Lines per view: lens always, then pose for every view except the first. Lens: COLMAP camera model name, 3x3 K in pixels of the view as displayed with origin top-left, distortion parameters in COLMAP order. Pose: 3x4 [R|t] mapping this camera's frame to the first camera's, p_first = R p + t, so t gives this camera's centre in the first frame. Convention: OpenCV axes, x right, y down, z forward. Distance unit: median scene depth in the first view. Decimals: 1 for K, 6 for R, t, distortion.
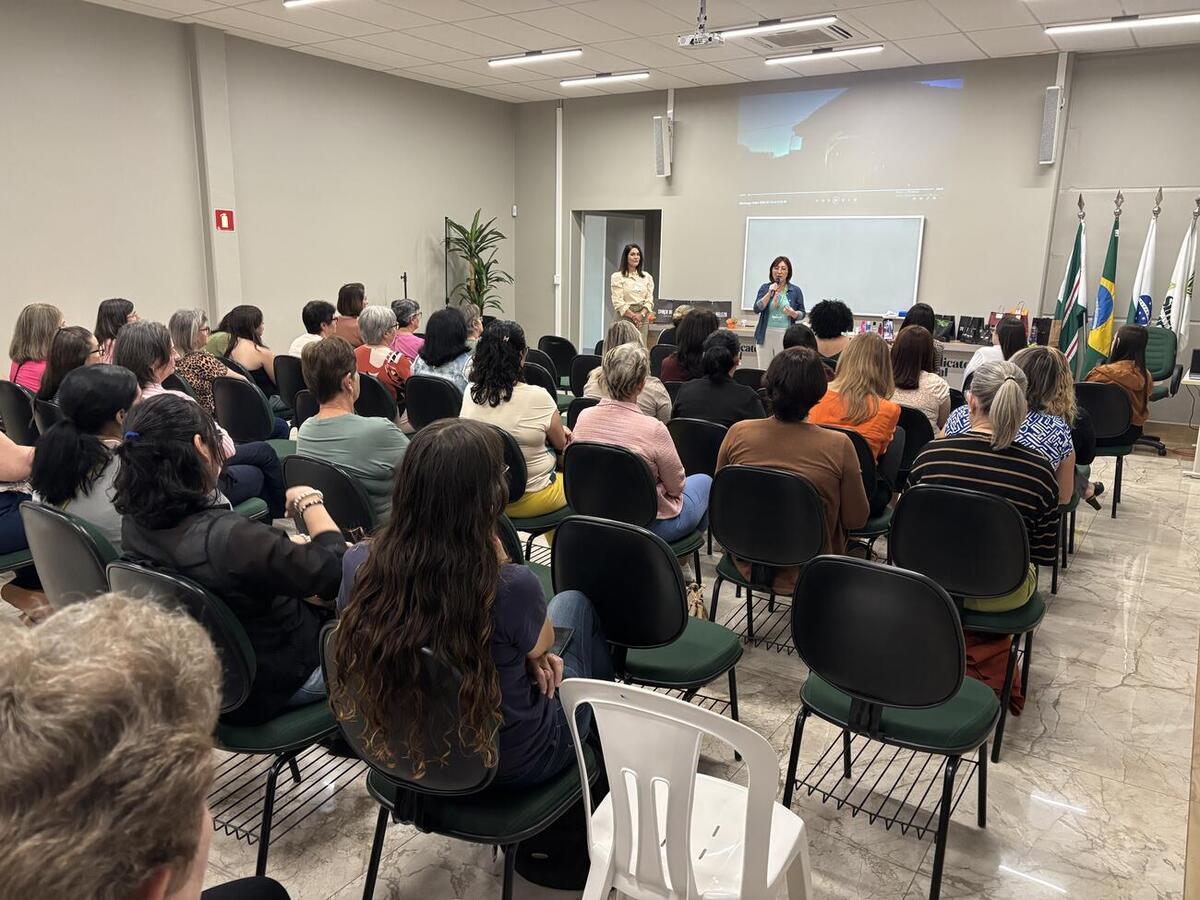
lens RADIAL K [[946.4, 0, 600.0], [0, 946.4, 450.0], [0, 0, 1]] dist [0.007072, -0.004005]
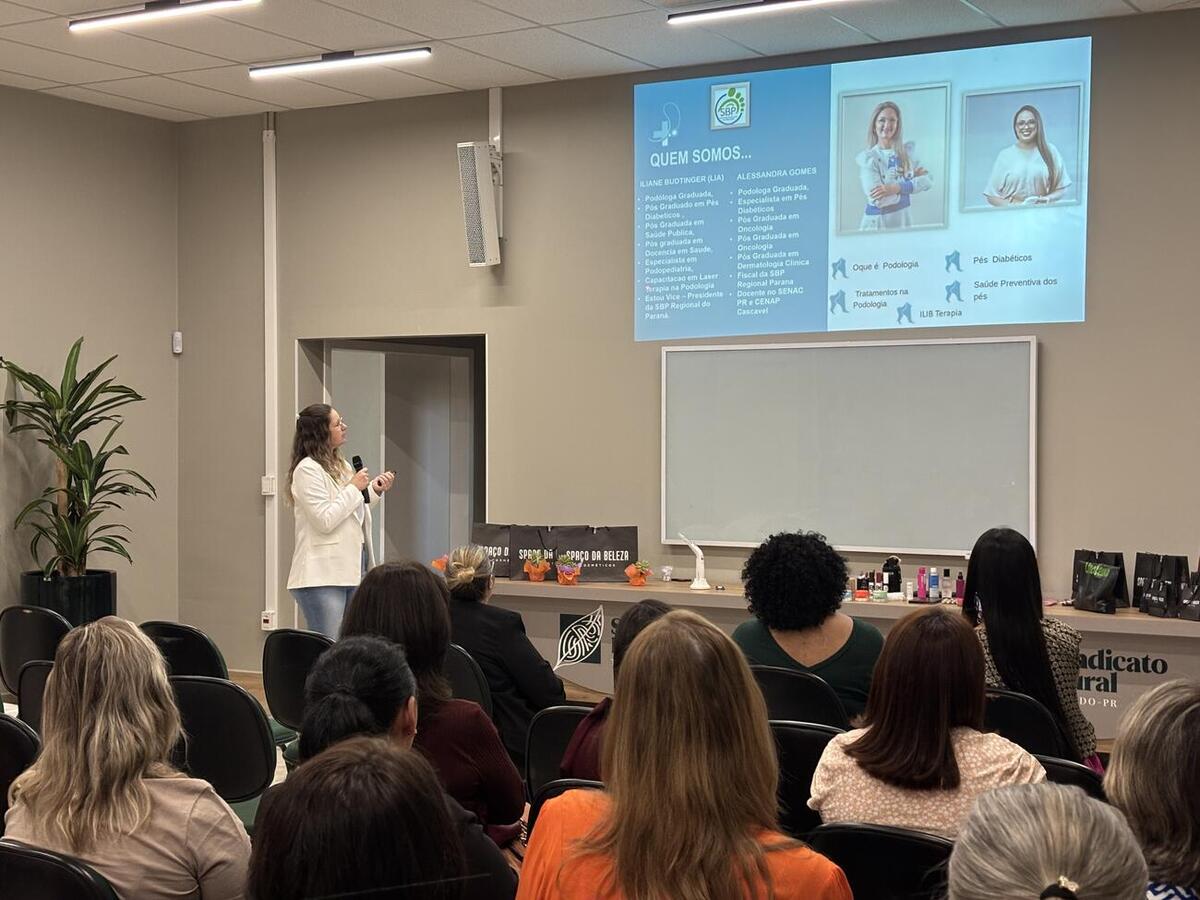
lens RADIAL K [[1745.4, 0, 600.0], [0, 1745.4, 450.0], [0, 0, 1]] dist [0.147076, -0.026223]
pose [[0.999471, -0.017710, 0.027279, 0.098876], [0.022542, 0.981820, -0.188472, -0.035207], [-0.023445, 0.188987, 0.981700, 0.166523]]
